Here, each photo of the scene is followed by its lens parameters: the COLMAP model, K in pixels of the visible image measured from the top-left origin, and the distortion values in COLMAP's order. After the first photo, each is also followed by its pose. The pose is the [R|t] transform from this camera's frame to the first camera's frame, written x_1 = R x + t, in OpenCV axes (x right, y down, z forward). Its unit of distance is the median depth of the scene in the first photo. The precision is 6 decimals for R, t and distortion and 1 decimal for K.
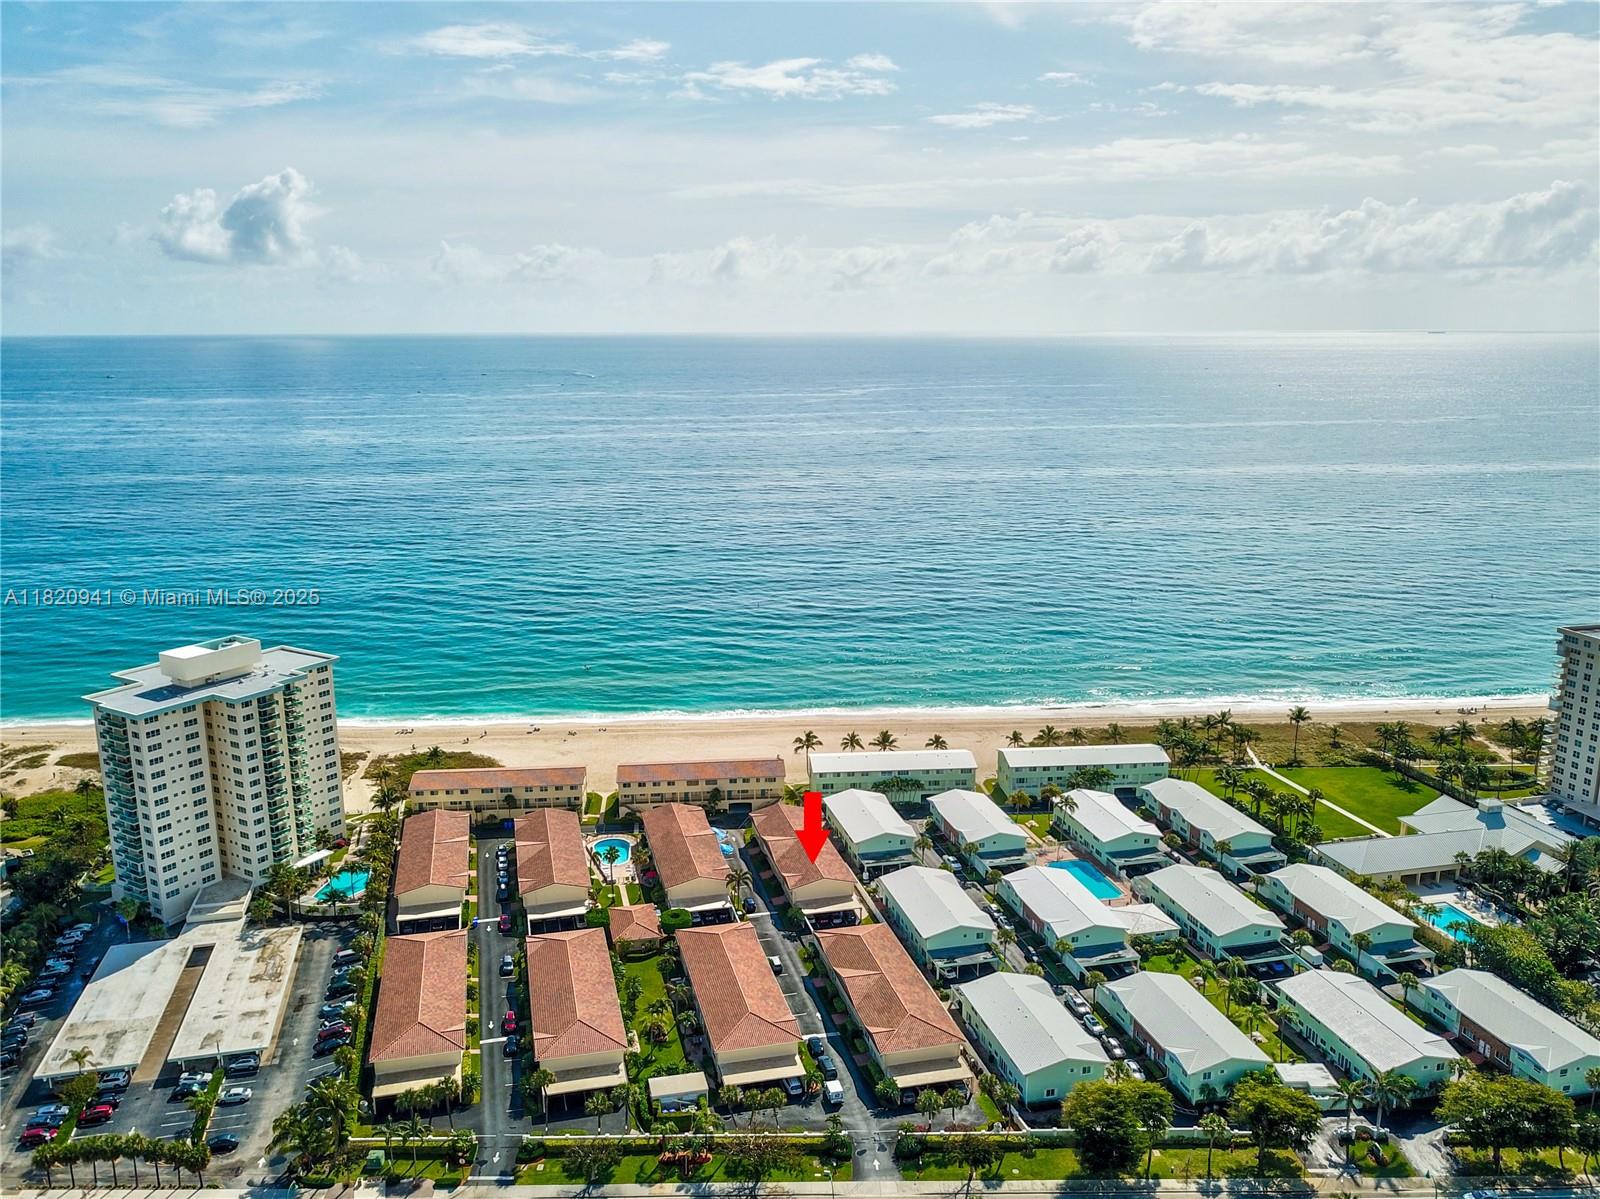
lens RADIAL K [[1291.5, 0, 816.3], [0, 1291.5, 598.1], [0, 0, 1]] dist [0.187385, -0.003915]
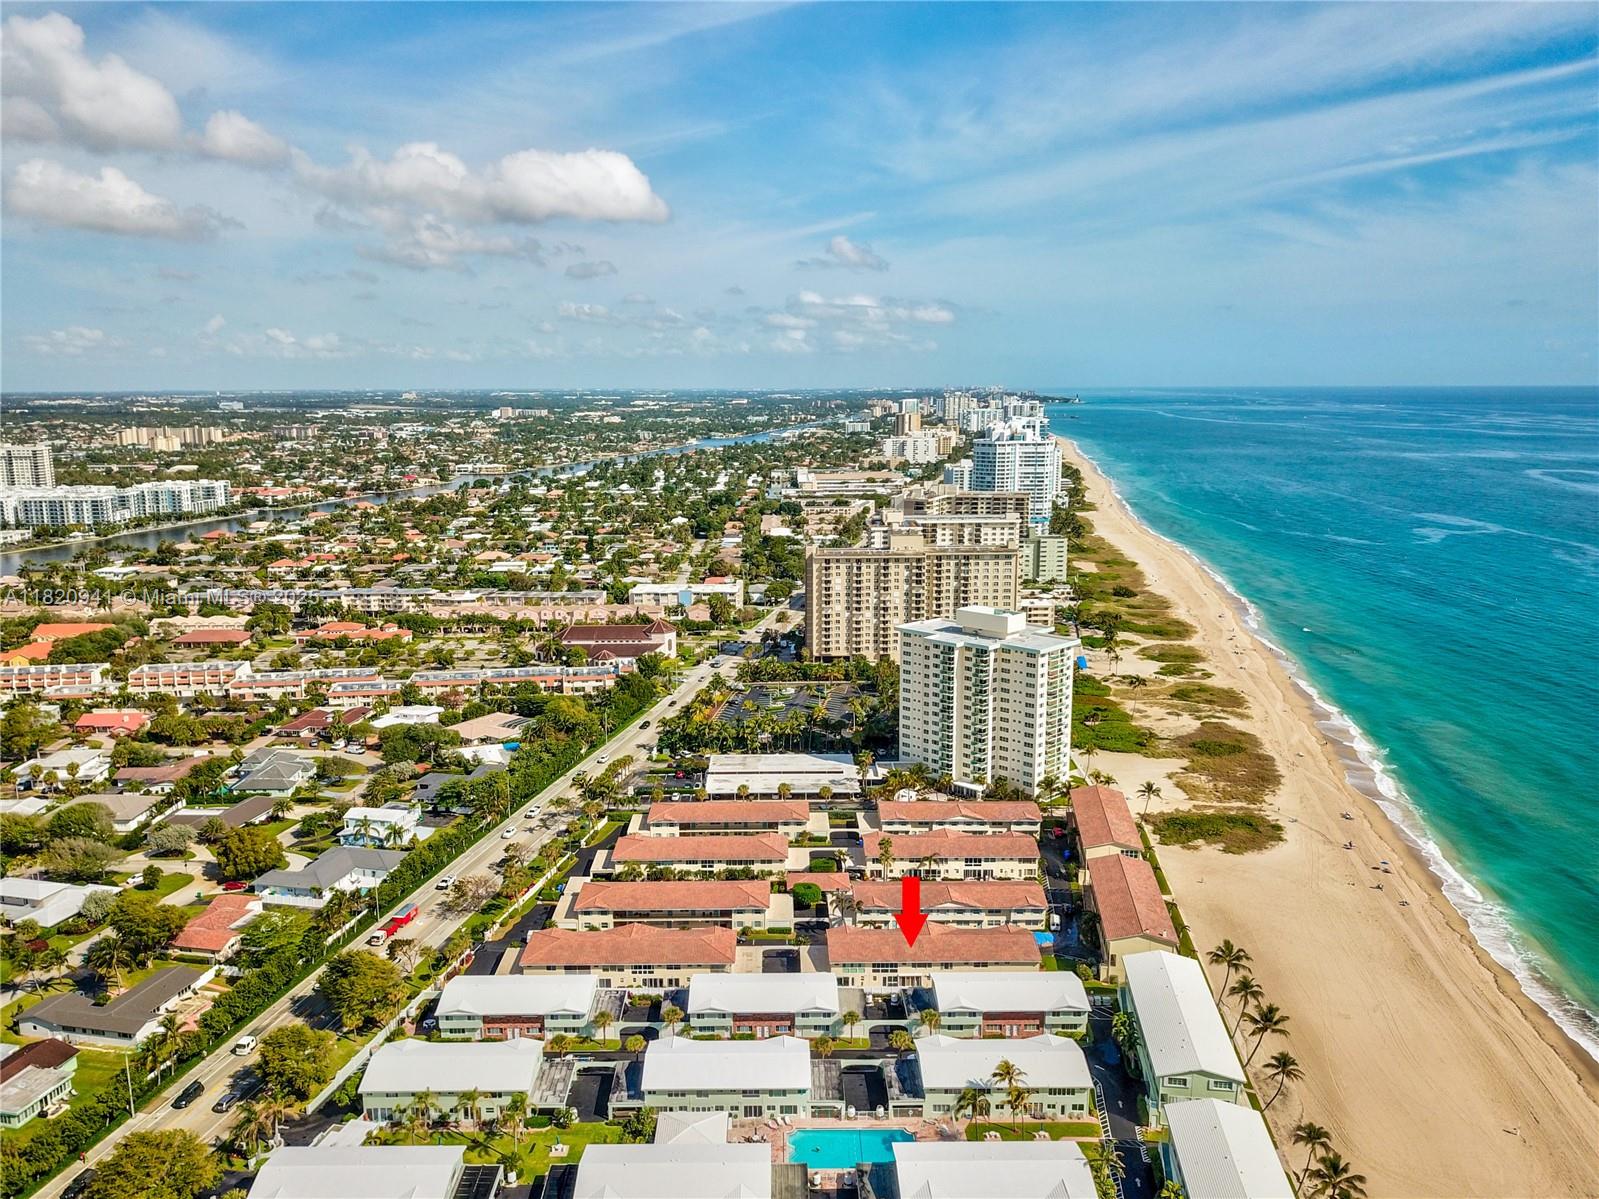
lens RADIAL K [[1240.7, 0, 771.9], [0, 1240.7, 602.5], [0, 0, 1]] dist [0.057512, -0.047303]
pose [[-0.243024, 0.167981, -0.955365, 0.722581], [-0.207259, 0.953155, 0.220315, -0.183535], [0.947620, 0.251550, -0.196824, 0.913894]]
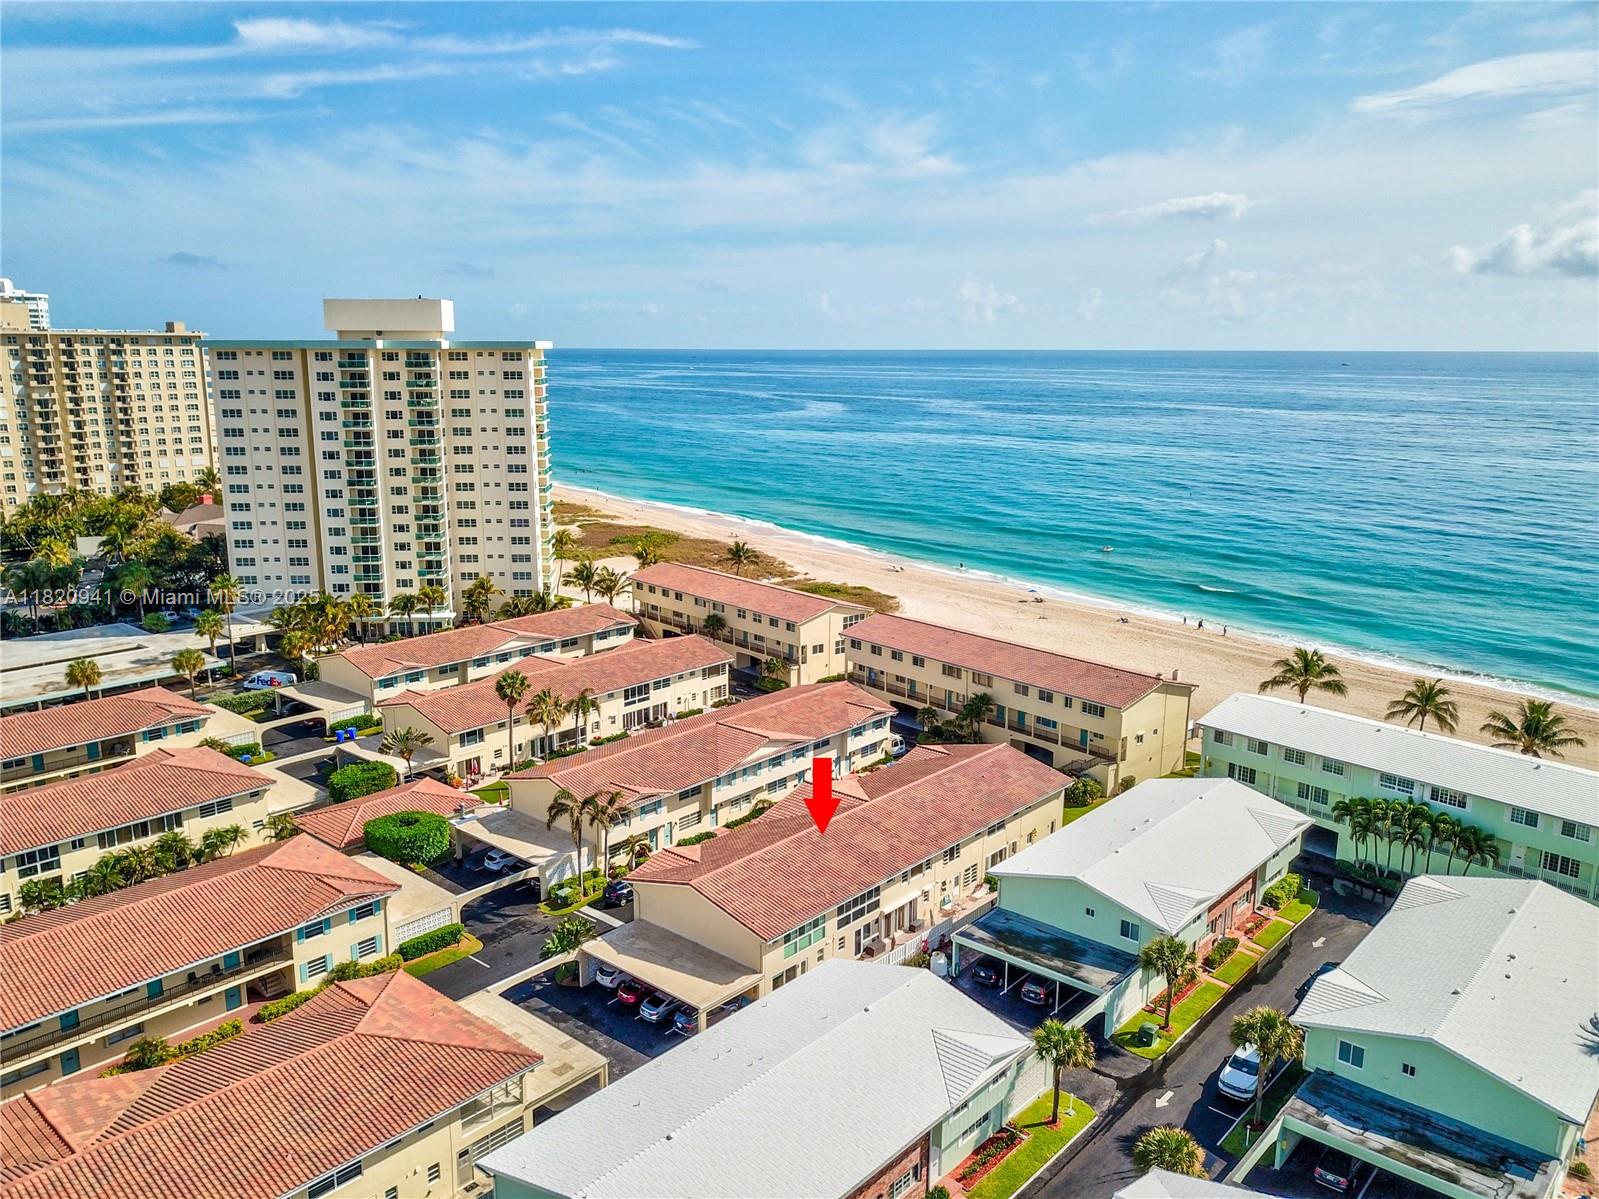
lens RADIAL K [[1240.7, 0, 771.9], [0, 1240.7, 602.5], [0, 0, 1]] dist [0.057512, -0.047303]
pose [[0.547697, 0.168718, -0.819489, 0.227321], [-0.178337, 0.980490, 0.082676, 0.094083], [0.817449, 0.100864, 0.567100, 0.701155]]
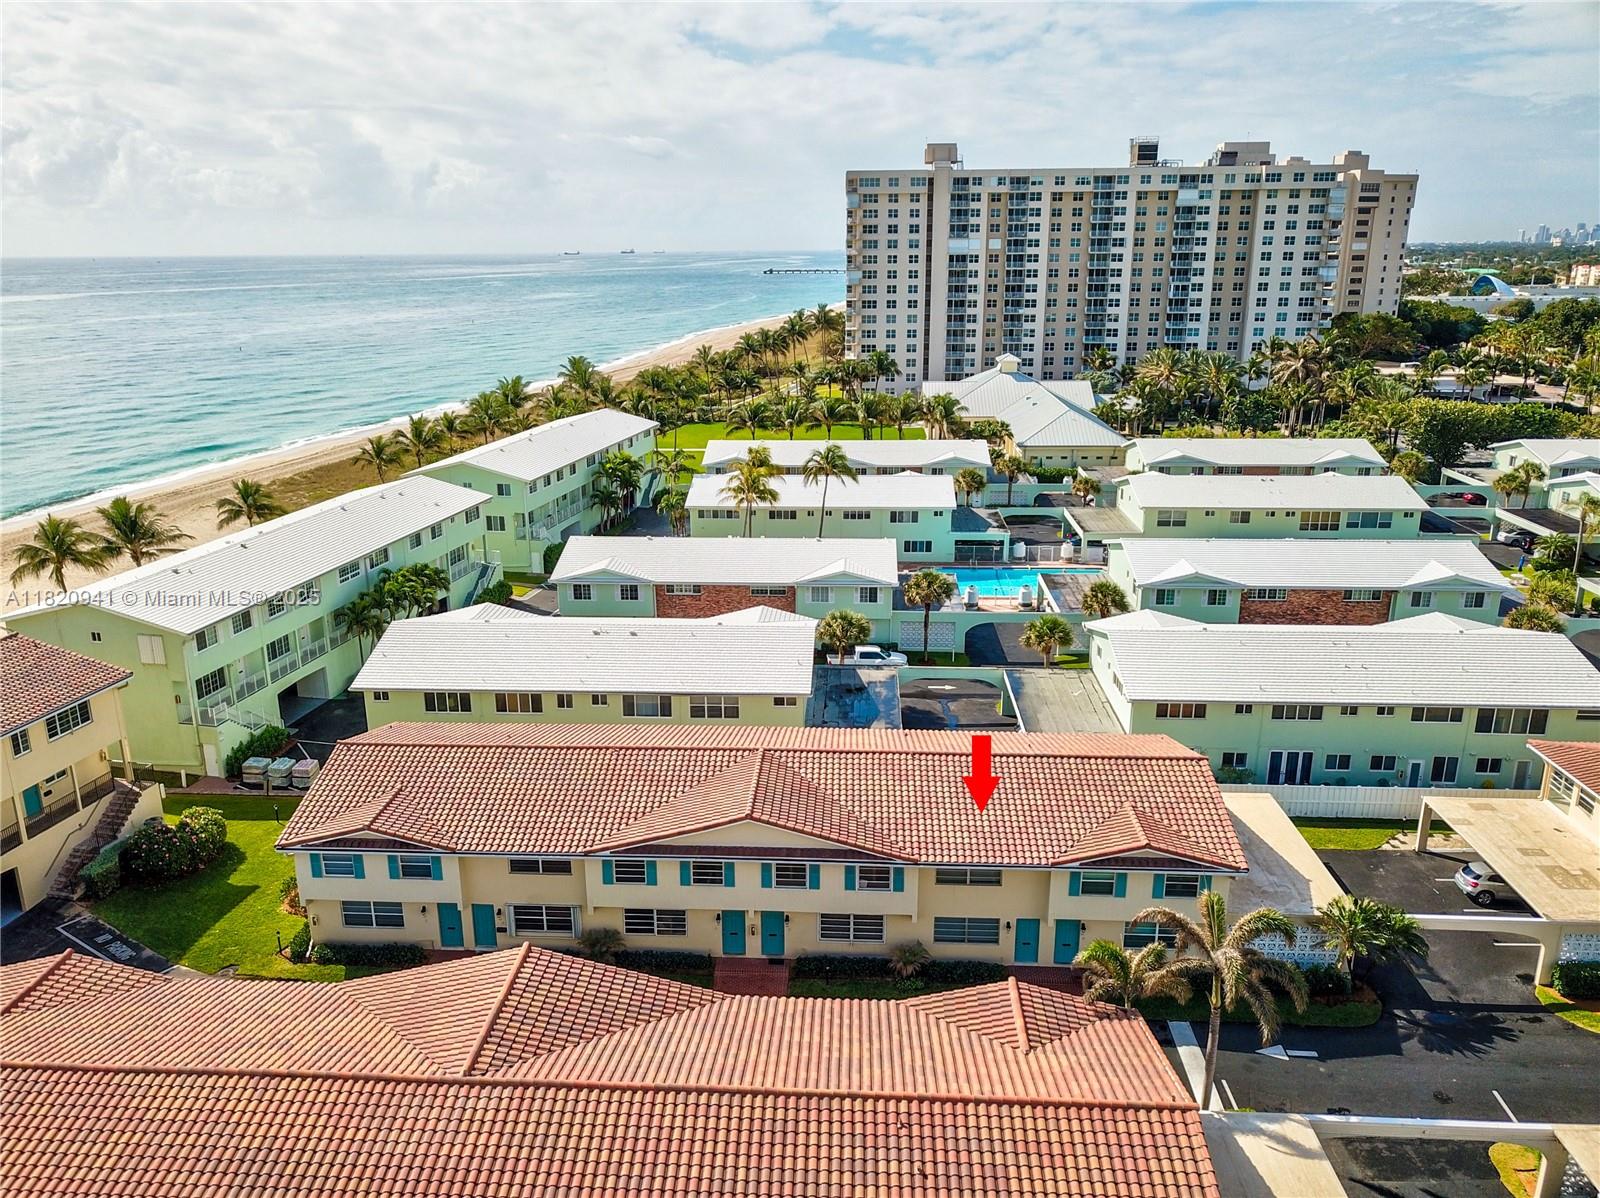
lens RADIAL K [[1237.1, 0, 786.2], [0, 1237.1, 594.0], [0, 0, 1]] dist [0.040907, -0.049346]
pose [[0.307009, -0.260394, 0.915391, -0.175430], [0.211424, 0.956468, 0.201170, 0.107273], [-0.927925, 0.131775, 0.348697, 0.833421]]
